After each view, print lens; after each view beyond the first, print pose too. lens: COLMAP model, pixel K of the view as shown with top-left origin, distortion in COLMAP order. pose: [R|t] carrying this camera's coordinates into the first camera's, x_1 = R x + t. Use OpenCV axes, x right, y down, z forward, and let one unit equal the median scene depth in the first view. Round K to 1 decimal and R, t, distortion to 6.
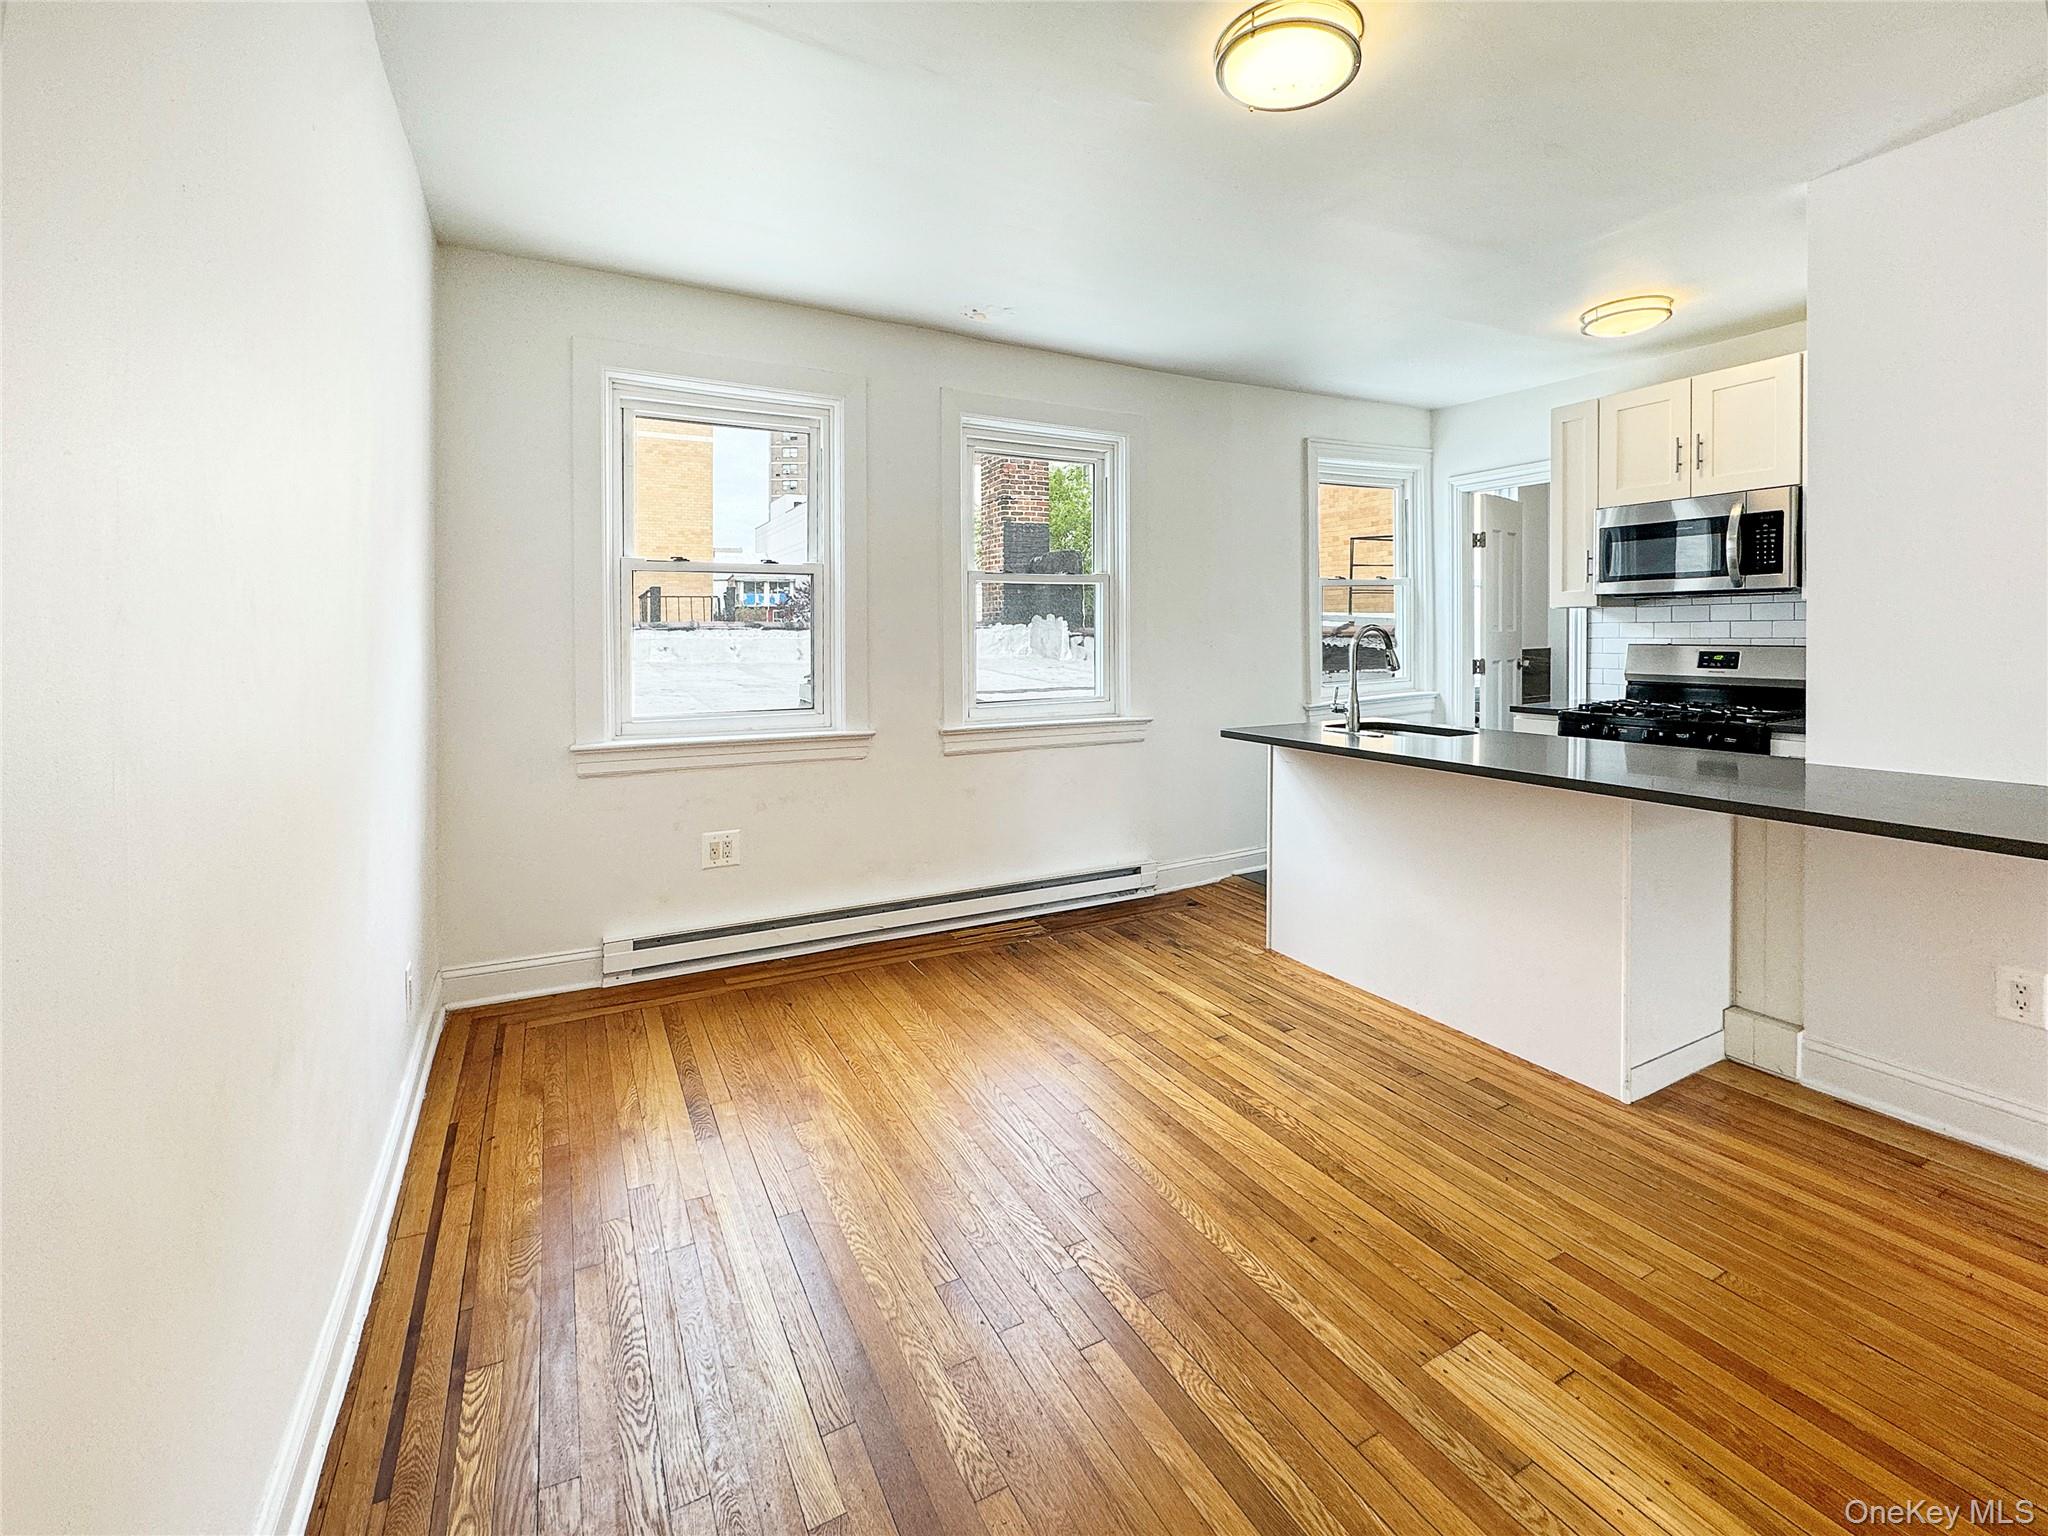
lens RADIAL K [[876.1, 0, 1024.6], [0, 876.1, 720.7], [0, 0, 1]] dist [-0.009378, -0.000344]
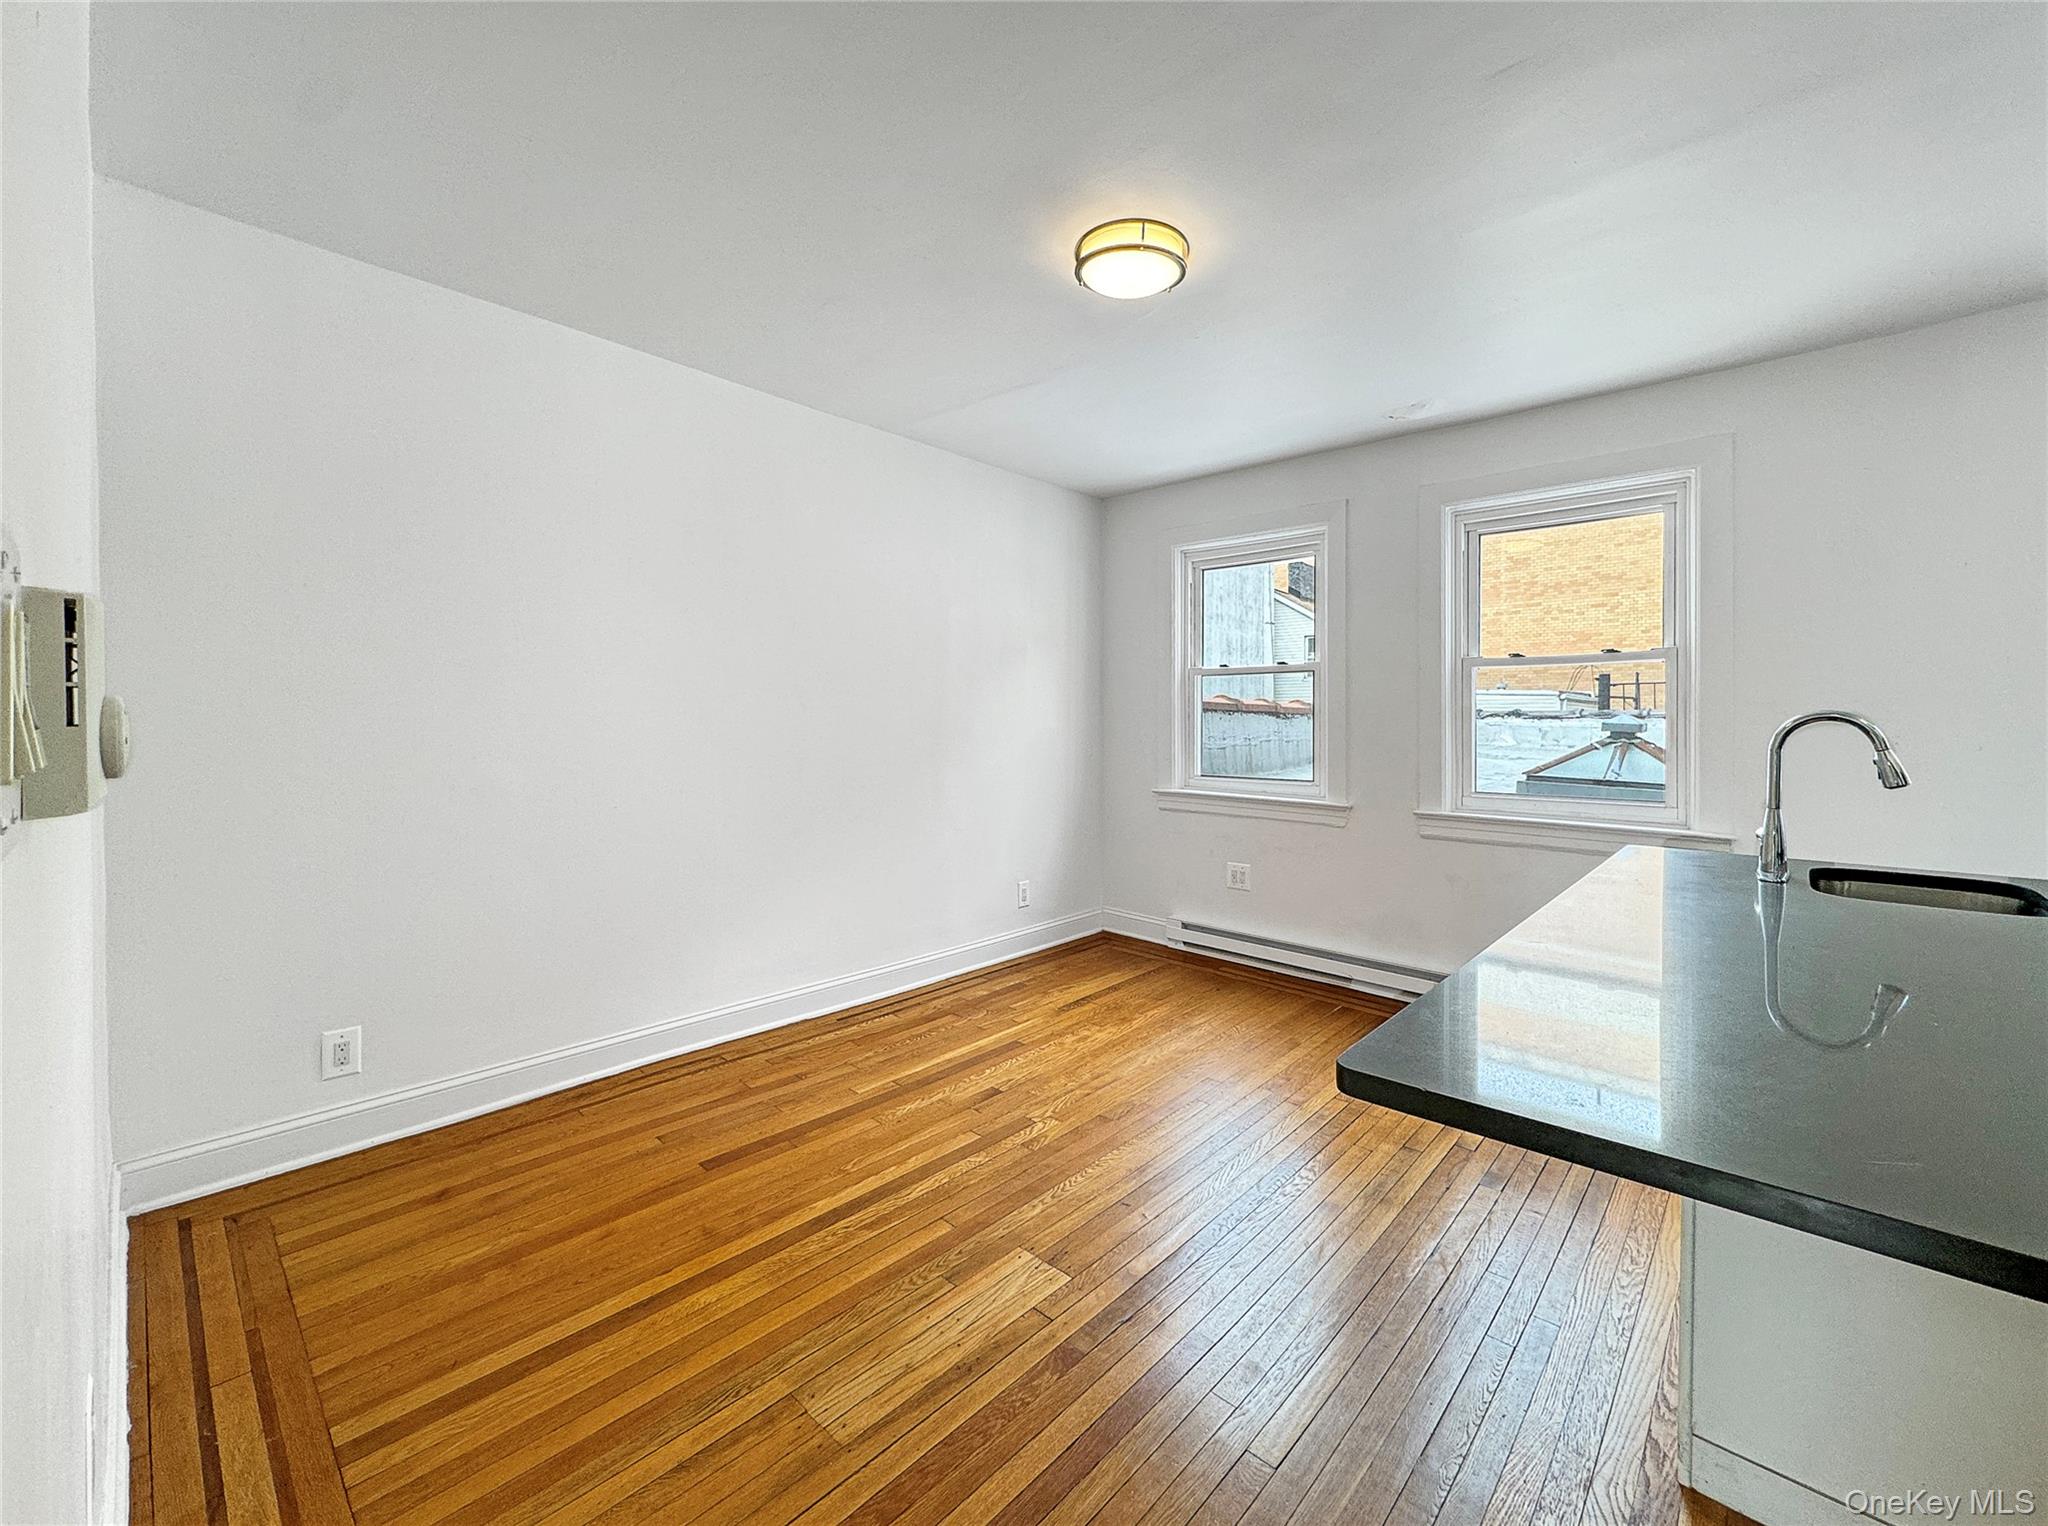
lens RADIAL K [[831.9, 0, 1029.6], [0, 831.9, 769.9], [0, 0, 1]] dist [0.000696, 0.000037]
pose [[0.326565, 0.062301, -0.943119, 1.078324], [-0.095361, 0.994905, 0.032702, -0.044932], [0.940352, 0.079258, 0.330842, 0.326293]]
